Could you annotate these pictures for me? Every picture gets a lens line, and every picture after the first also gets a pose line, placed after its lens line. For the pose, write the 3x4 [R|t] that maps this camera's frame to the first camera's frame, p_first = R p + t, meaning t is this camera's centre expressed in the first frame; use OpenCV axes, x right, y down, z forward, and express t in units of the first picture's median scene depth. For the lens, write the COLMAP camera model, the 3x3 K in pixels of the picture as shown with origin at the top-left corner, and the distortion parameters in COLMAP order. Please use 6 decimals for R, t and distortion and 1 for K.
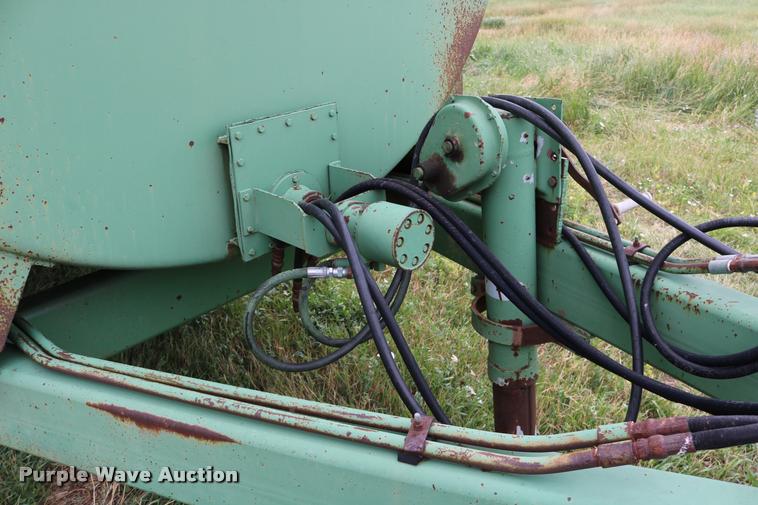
lens RADIAL K [[629.3, 0, 379.0], [0, 629.3, 252.5], [0, 0, 1]] dist [-0.159386, 0.141368]
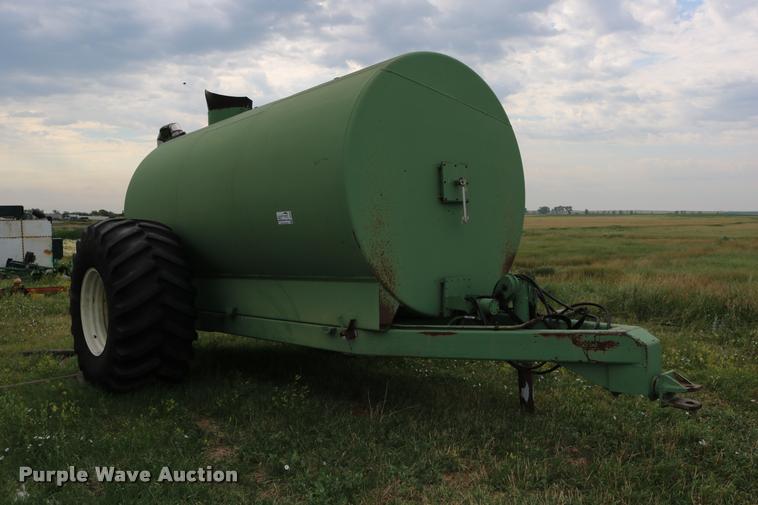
lens RADIAL K [[629.3, 0, 379.0], [0, 629.3, 252.5], [0, 0, 1]] dist [-0.159386, 0.141368]
pose [[0.994789, 0.032378, -0.096682, -0.255731], [-0.066247, 0.926064, -0.371506, 1.021991], [0.077505, 0.375974, 0.923383, -2.436814]]
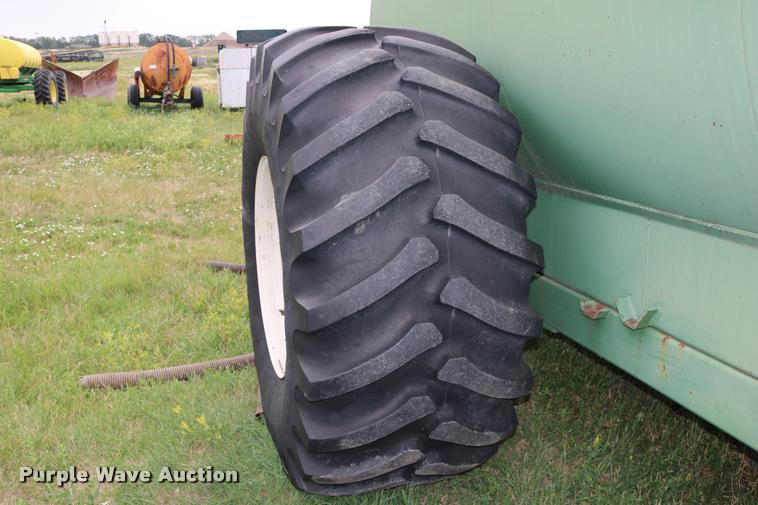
lens RADIAL K [[685.4, 0, 379.0], [0, 685.4, 252.5], [0, 0, 1]] dist [-0.148660, 0.137181]
pose [[0.862764, 0.176160, -0.473925, -1.502579], [-0.241559, 0.967059, -0.080290, -0.028224], [0.444170, 0.183753, 0.876897, 0.007127]]
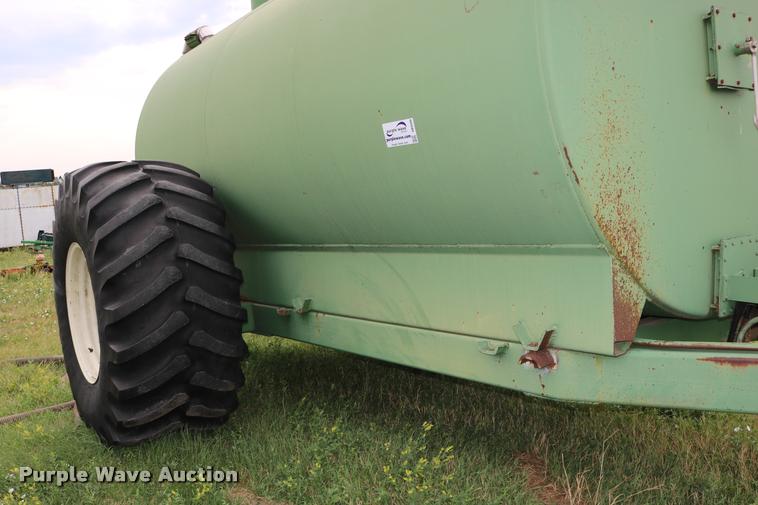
lens RADIAL K [[685.4, 0, 379.0], [0, 685.4, 252.5], [0, 0, 1]] dist [-0.148660, 0.137181]
pose [[0.979620, 0.005670, -0.200779, -0.799025], [-0.067743, 0.950361, -0.303684, 0.488086], [0.189091, 0.311097, 0.931377, -1.016825]]
